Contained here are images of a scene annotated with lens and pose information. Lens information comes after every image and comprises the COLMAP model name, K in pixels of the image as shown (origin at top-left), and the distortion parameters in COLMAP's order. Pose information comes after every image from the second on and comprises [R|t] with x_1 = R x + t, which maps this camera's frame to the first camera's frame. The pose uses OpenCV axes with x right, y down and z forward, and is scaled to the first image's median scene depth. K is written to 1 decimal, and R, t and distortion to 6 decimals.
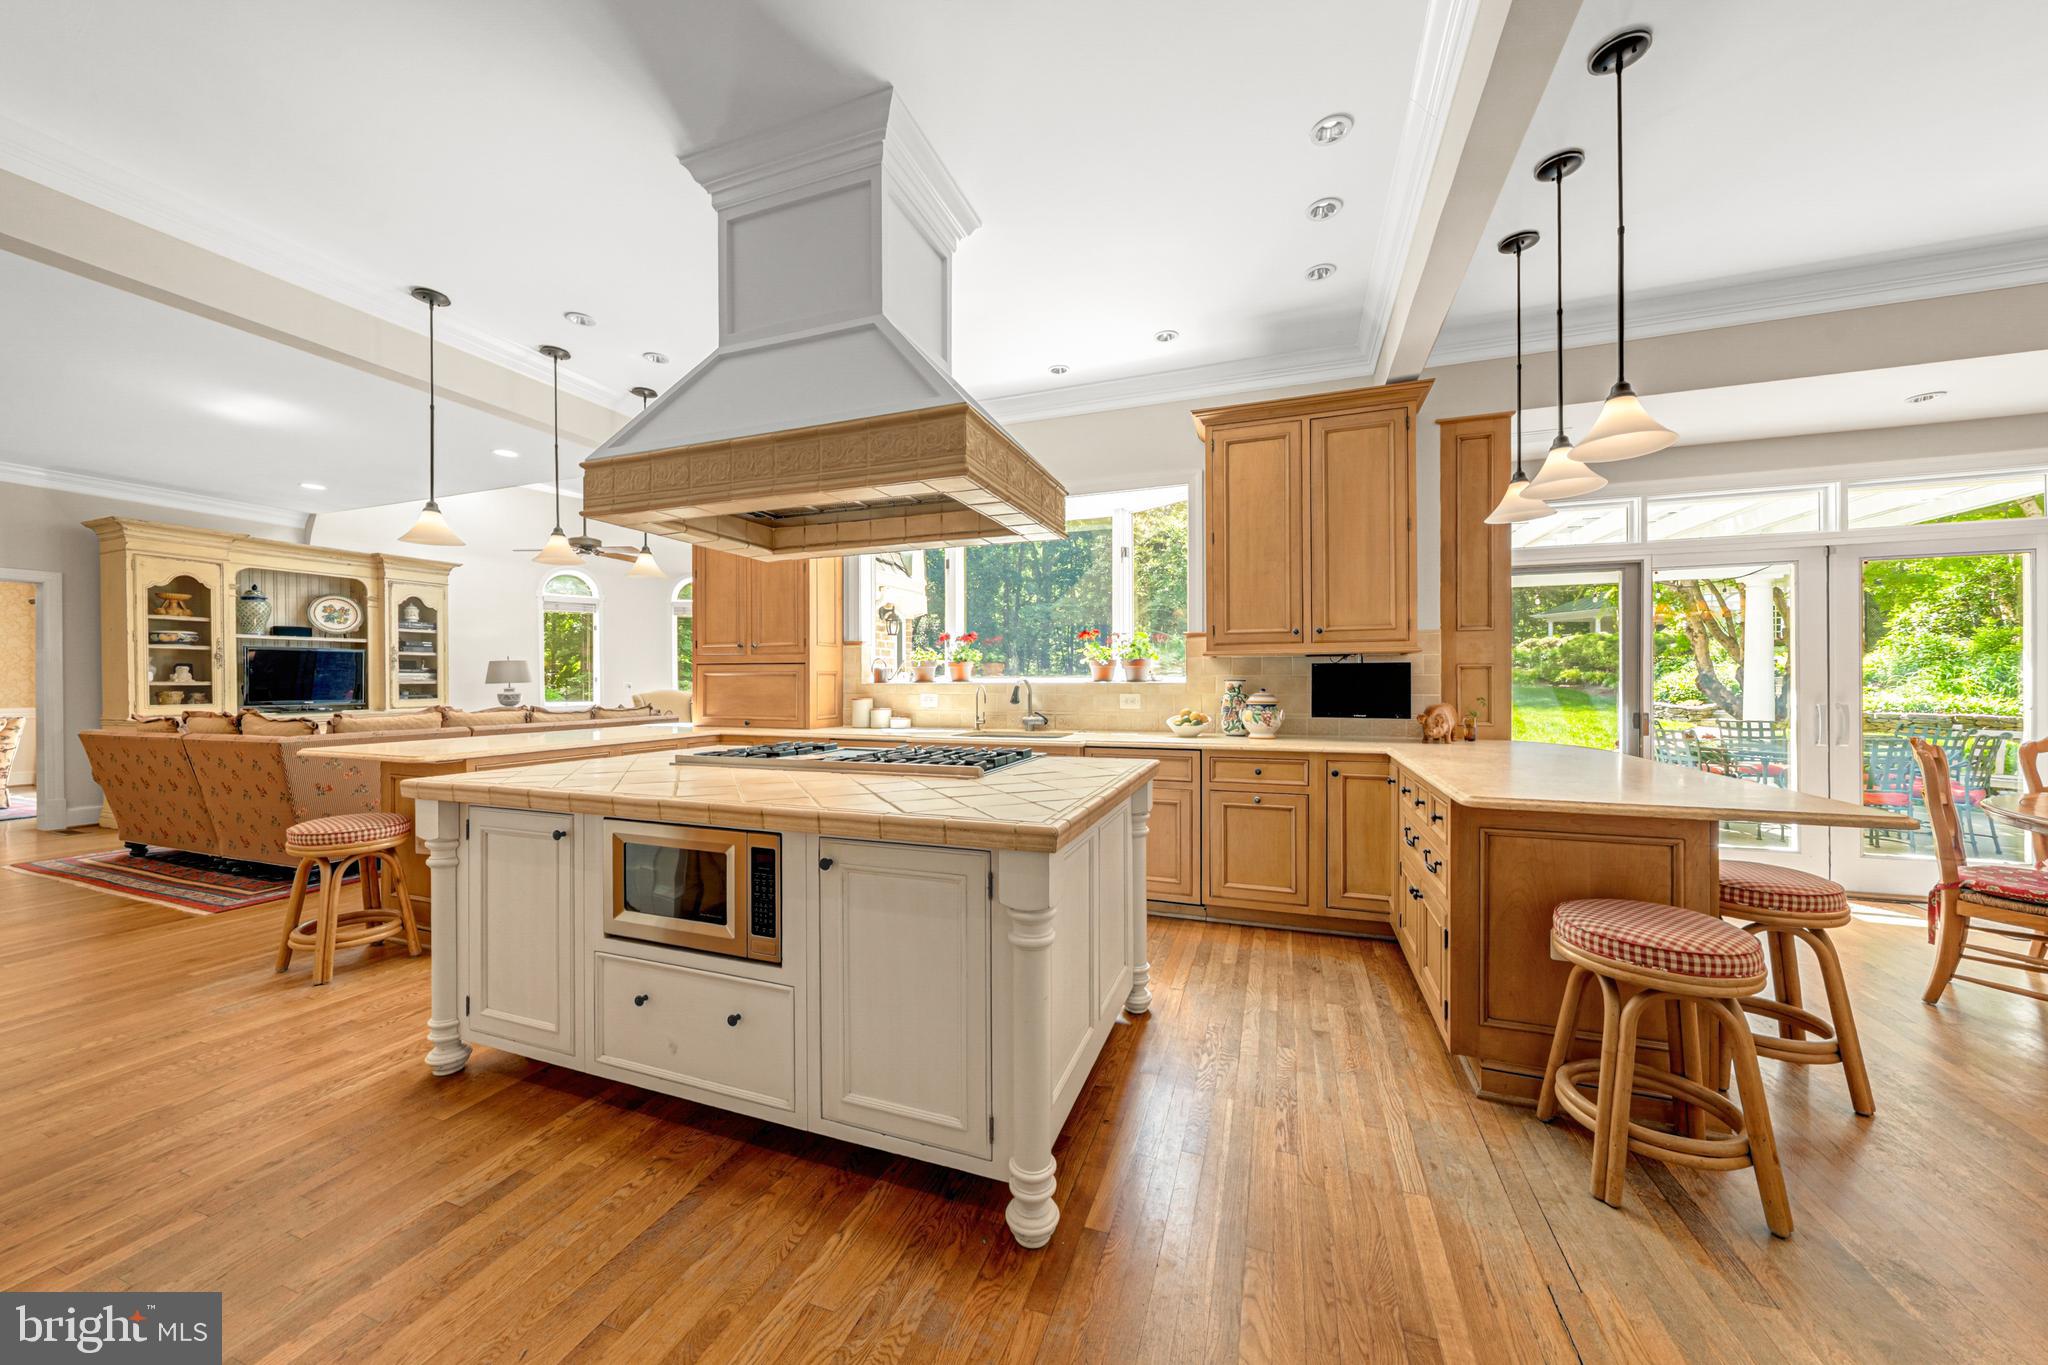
lens RADIAL K [[706.3, 0, 1001.9], [0, 706.3, 683.5], [0, 0, 1]] dist [-0.005226, -0.000116]
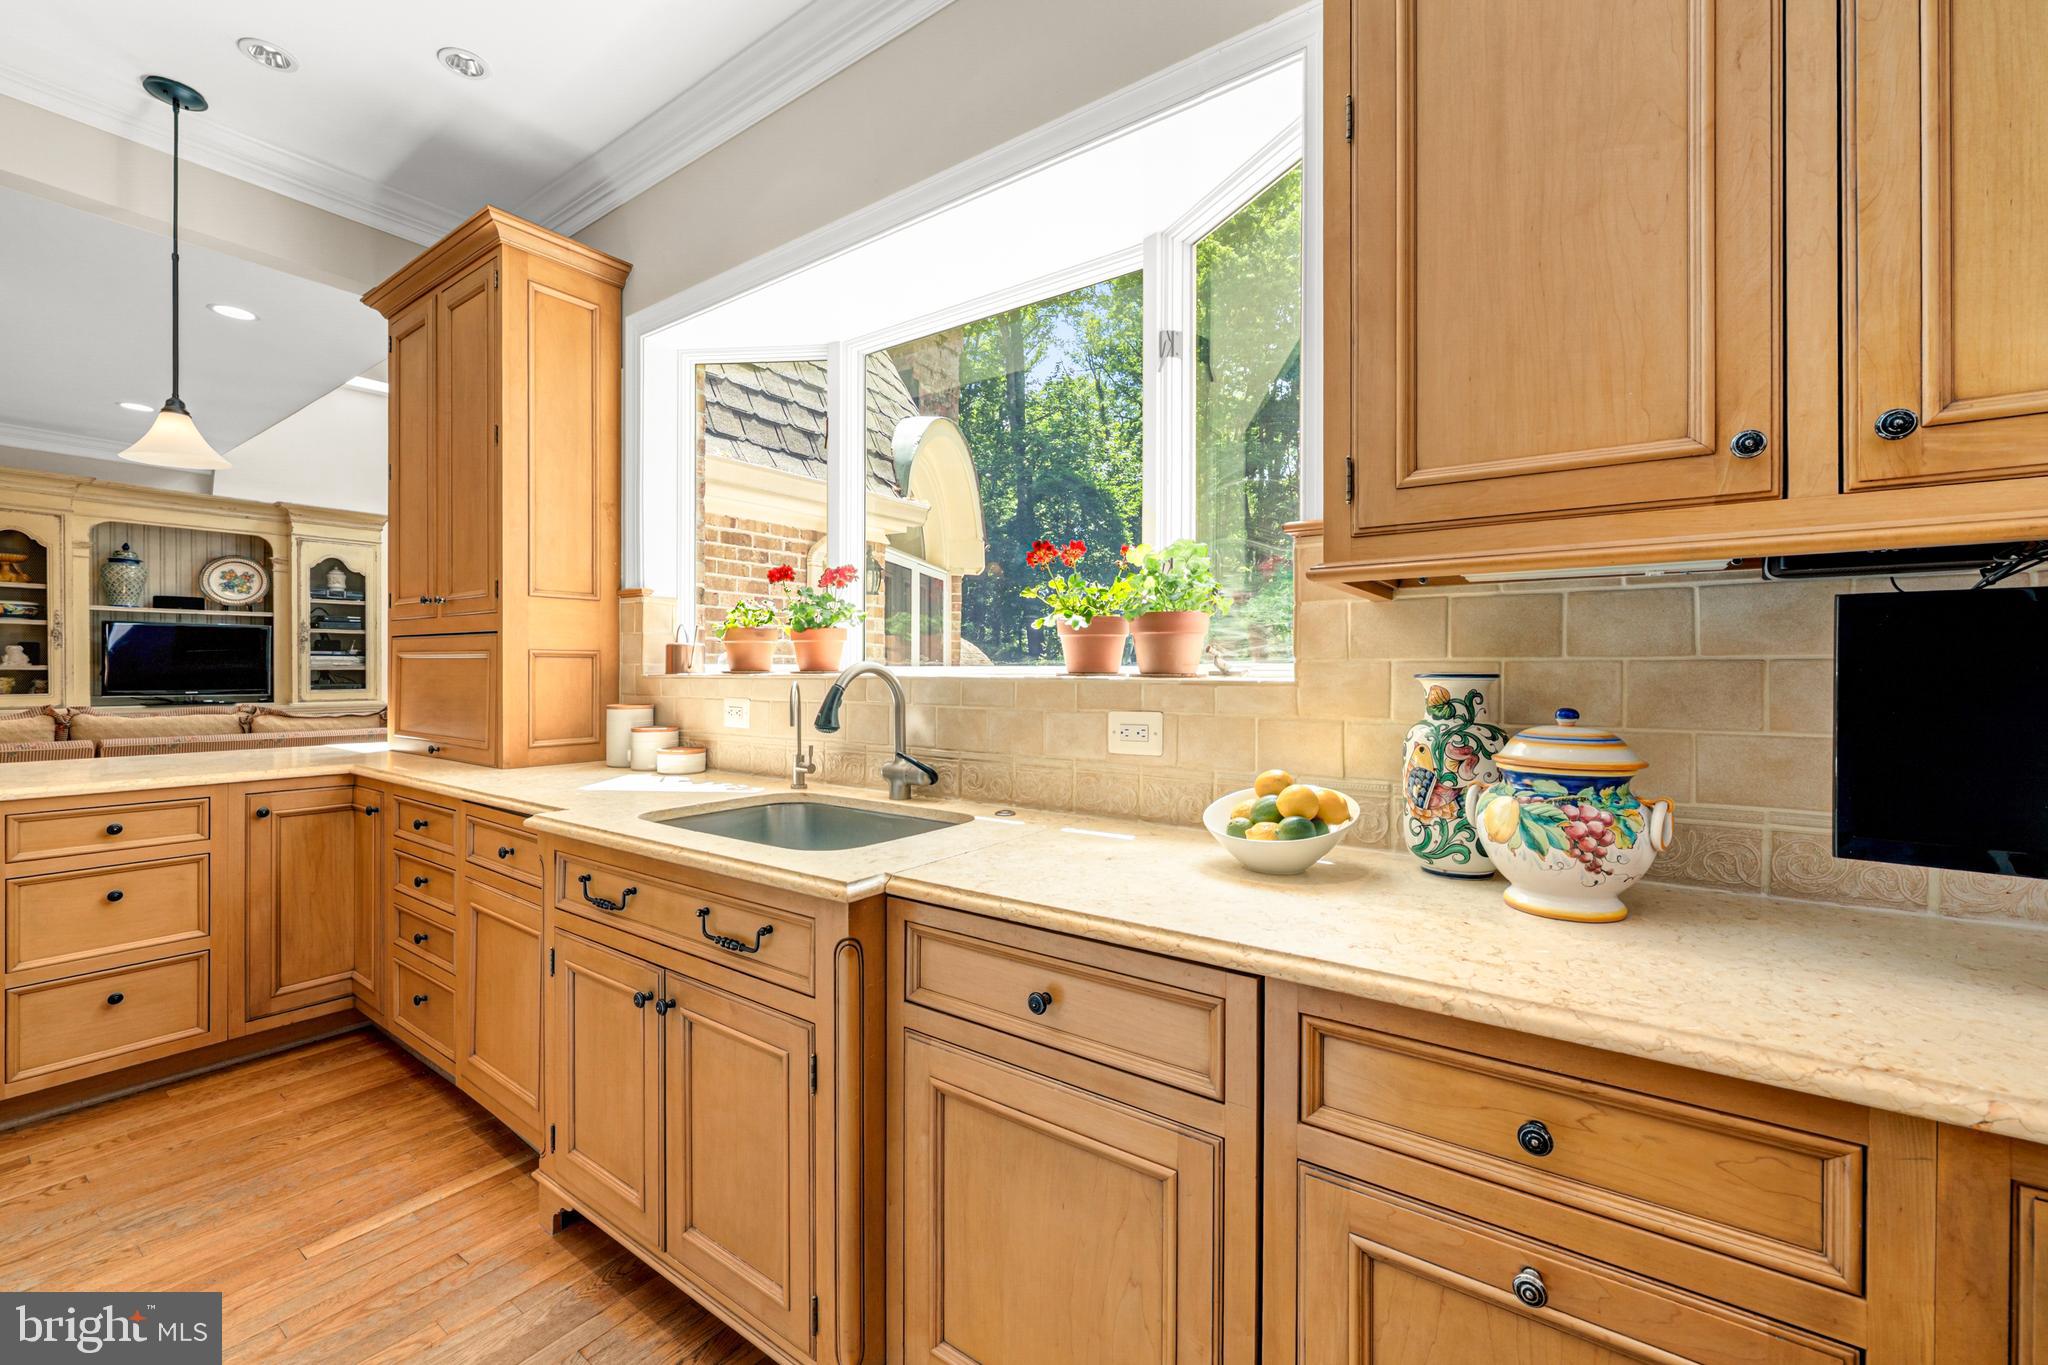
lens RADIAL K [[803.4, 0, 1028.9], [0, 803.4, 674.4], [0, 0, 1]] dist [-0.006437, -0.000266]
pose [[0.972555, 0.008065, -0.232534, 0.191110], [-0.008176, 0.999966, 0.000487, -0.002813], [0.232530, 0.001428, 0.972588, 0.519580]]
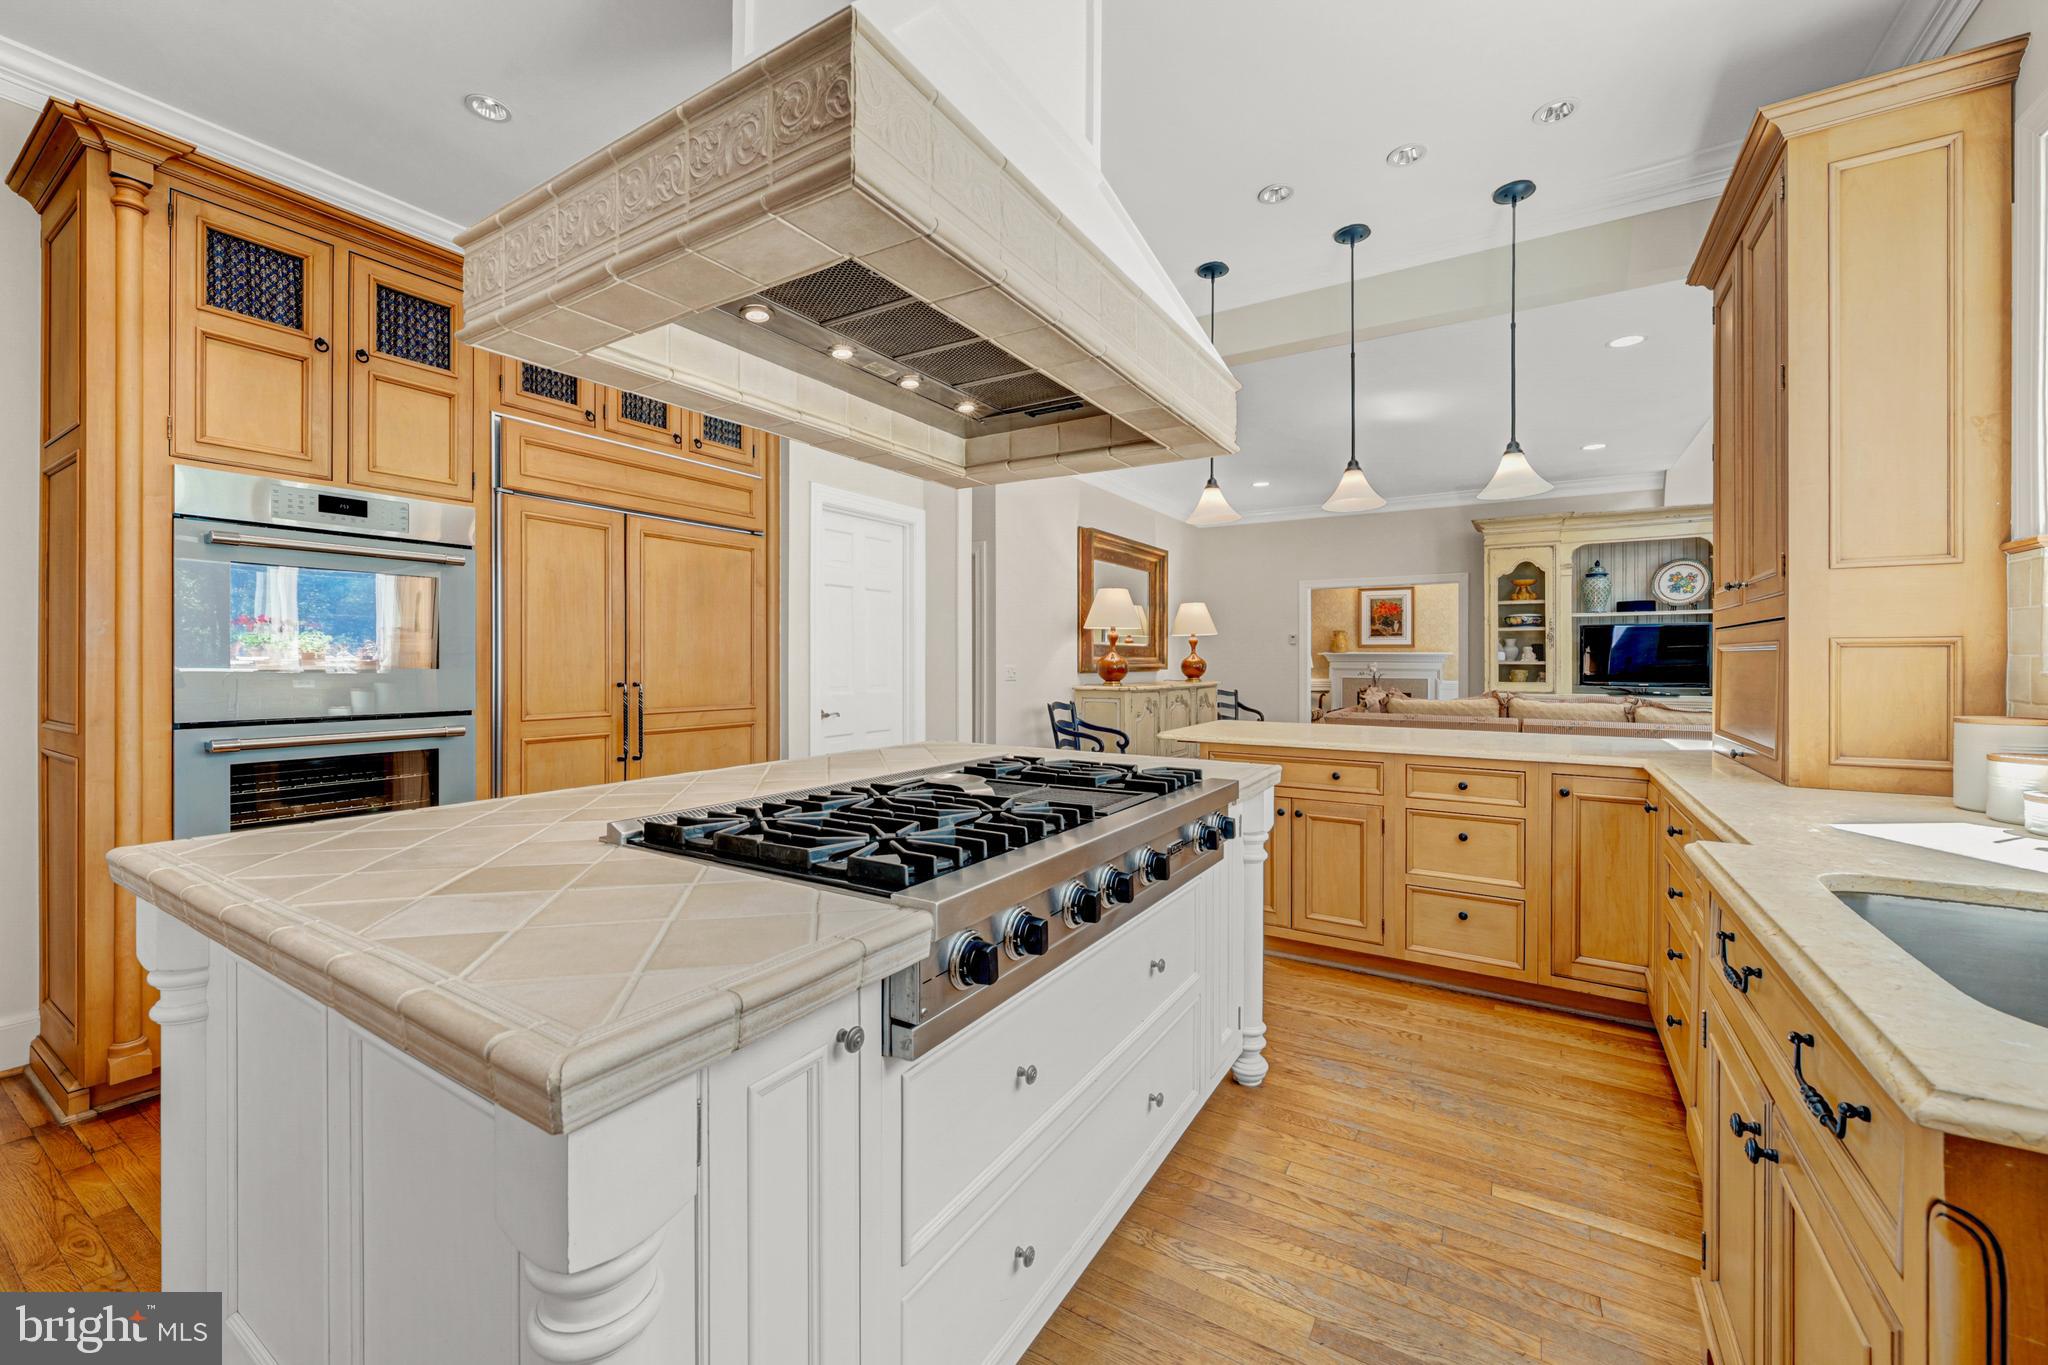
lens RADIAL K [[803.4, 0, 1028.4], [0, 803.4, 663.4], [0, 0, 1]] dist [-0.006437, -0.000266]
pose [[-0.187967, 0.005996, -0.982157, 0.224928], [-0.007996, 0.999939, 0.007635, -0.003048], [0.982143, 0.009289, -0.187908, 0.630528]]
